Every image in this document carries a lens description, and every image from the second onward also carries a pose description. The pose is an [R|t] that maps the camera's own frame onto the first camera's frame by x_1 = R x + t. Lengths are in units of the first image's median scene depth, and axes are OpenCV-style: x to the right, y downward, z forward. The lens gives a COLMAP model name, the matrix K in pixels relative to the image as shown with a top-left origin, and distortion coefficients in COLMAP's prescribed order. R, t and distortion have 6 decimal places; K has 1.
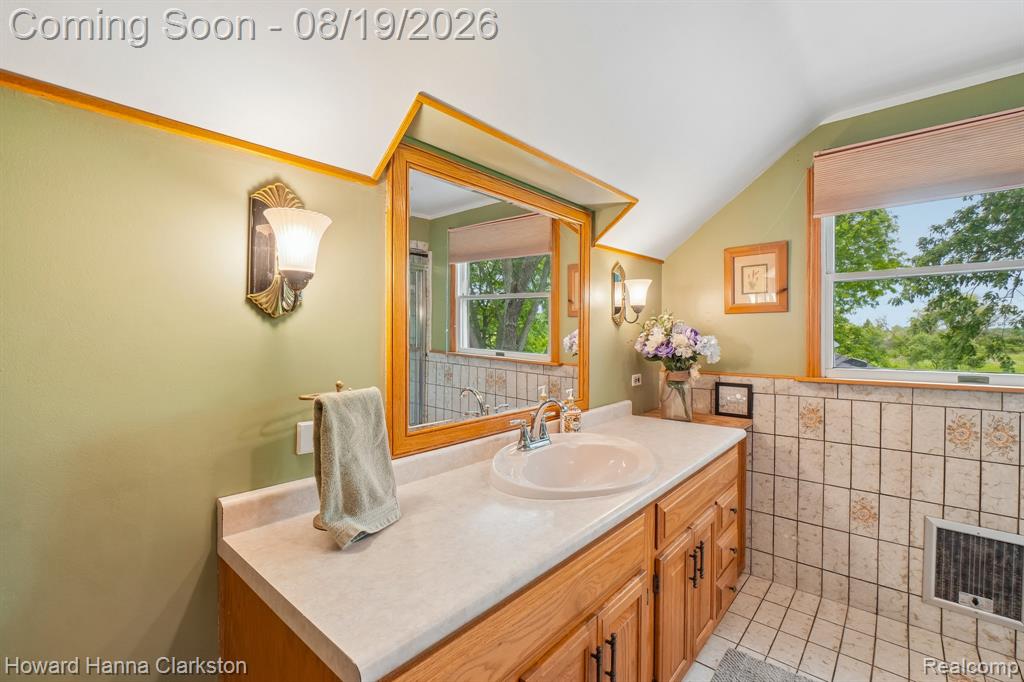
lens RADIAL K [[444.0, 0, 513.6], [0, 444.0, 344.7], [0, 0, 1]] dist [-0.000620, 0.000140]
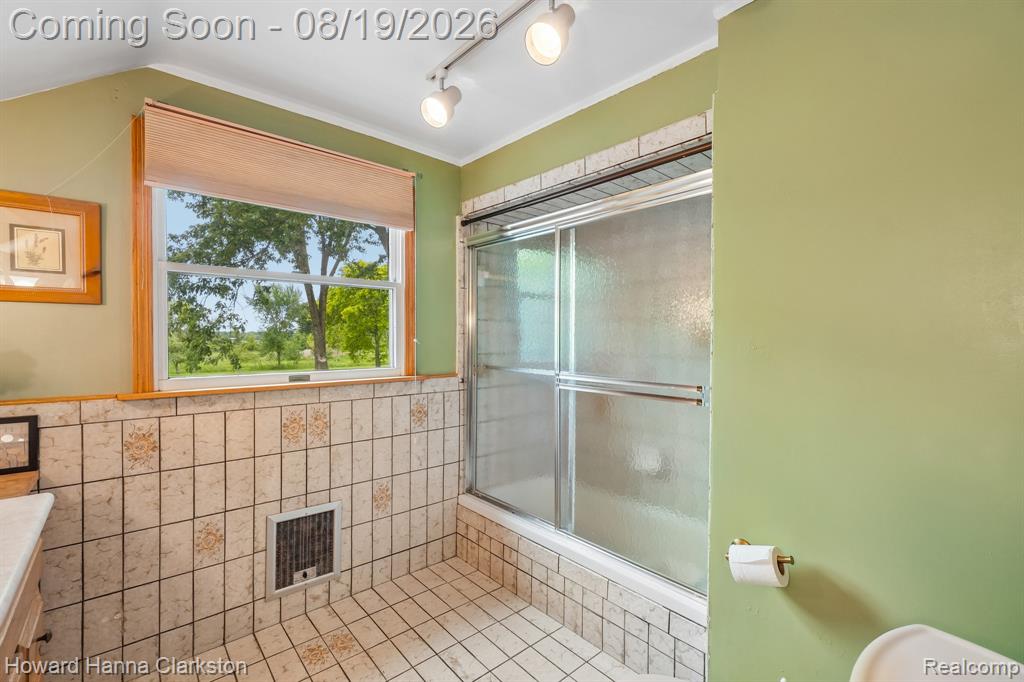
lens RADIAL K [[444.0, 0, 513.6], [0, 444.0, 344.7], [0, 0, 1]] dist [-0.000620, 0.000140]
pose [[0.127042, -0.011268, 0.991833, -0.002984], [0.016713, 0.999818, 0.009218, -0.006263], [-0.991756, 0.015406, 0.127207, 0.278994]]
